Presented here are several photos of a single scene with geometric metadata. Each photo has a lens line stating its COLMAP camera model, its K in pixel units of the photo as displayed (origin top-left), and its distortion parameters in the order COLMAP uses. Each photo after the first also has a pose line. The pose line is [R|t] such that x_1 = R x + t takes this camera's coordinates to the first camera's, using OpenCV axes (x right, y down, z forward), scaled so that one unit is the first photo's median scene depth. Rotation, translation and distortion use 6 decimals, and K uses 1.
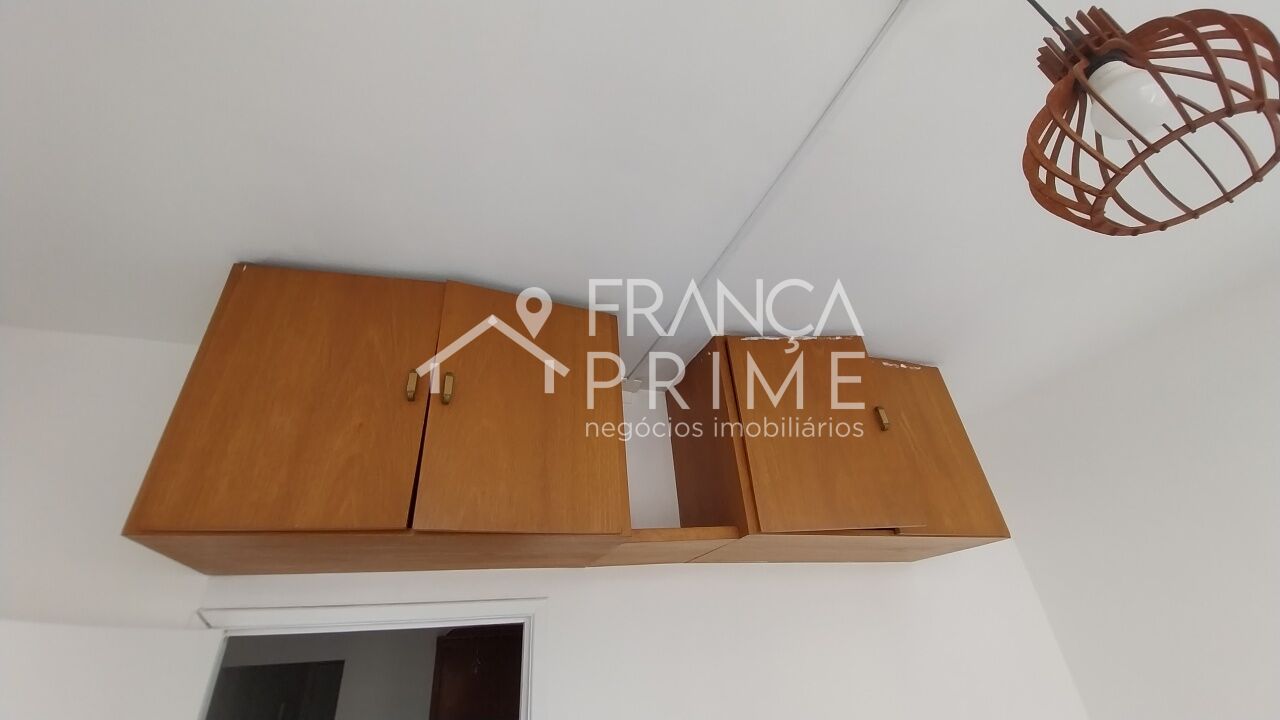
lens RADIAL K [[510.2, 0, 640.0], [0, 510.2, 360.0], [0, 0, 1]] dist [0.013871, -0.000033]
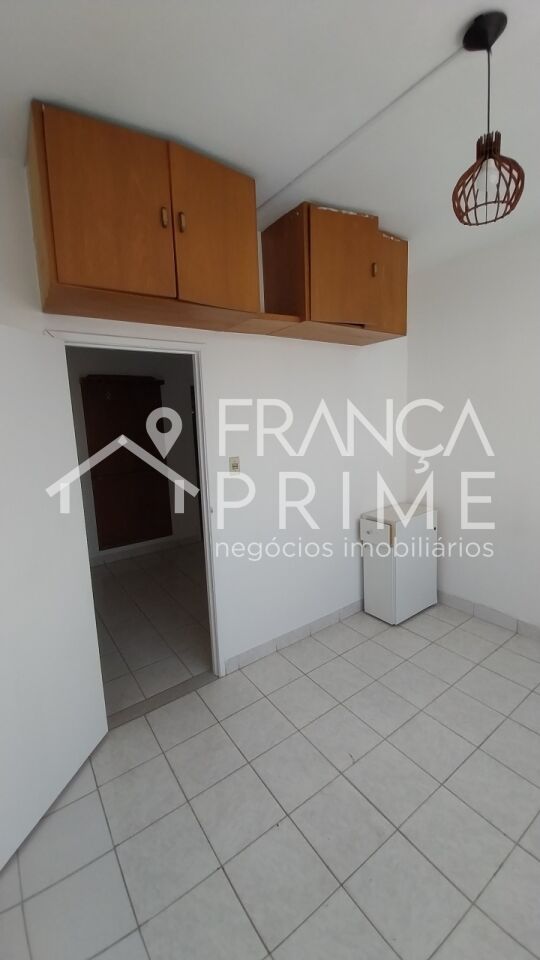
lens RADIAL K [[382.6, 0, 270.0], [0, 382.6, 480.0], [0, 0, 1]] dist [0.013871, -0.000033]
pose [[0.961735, -0.014611, 0.273590, -0.386458], [-0.160018, 0.780609, 0.604189, -0.097327], [-0.222395, -0.624849, 0.748401, -0.621944]]
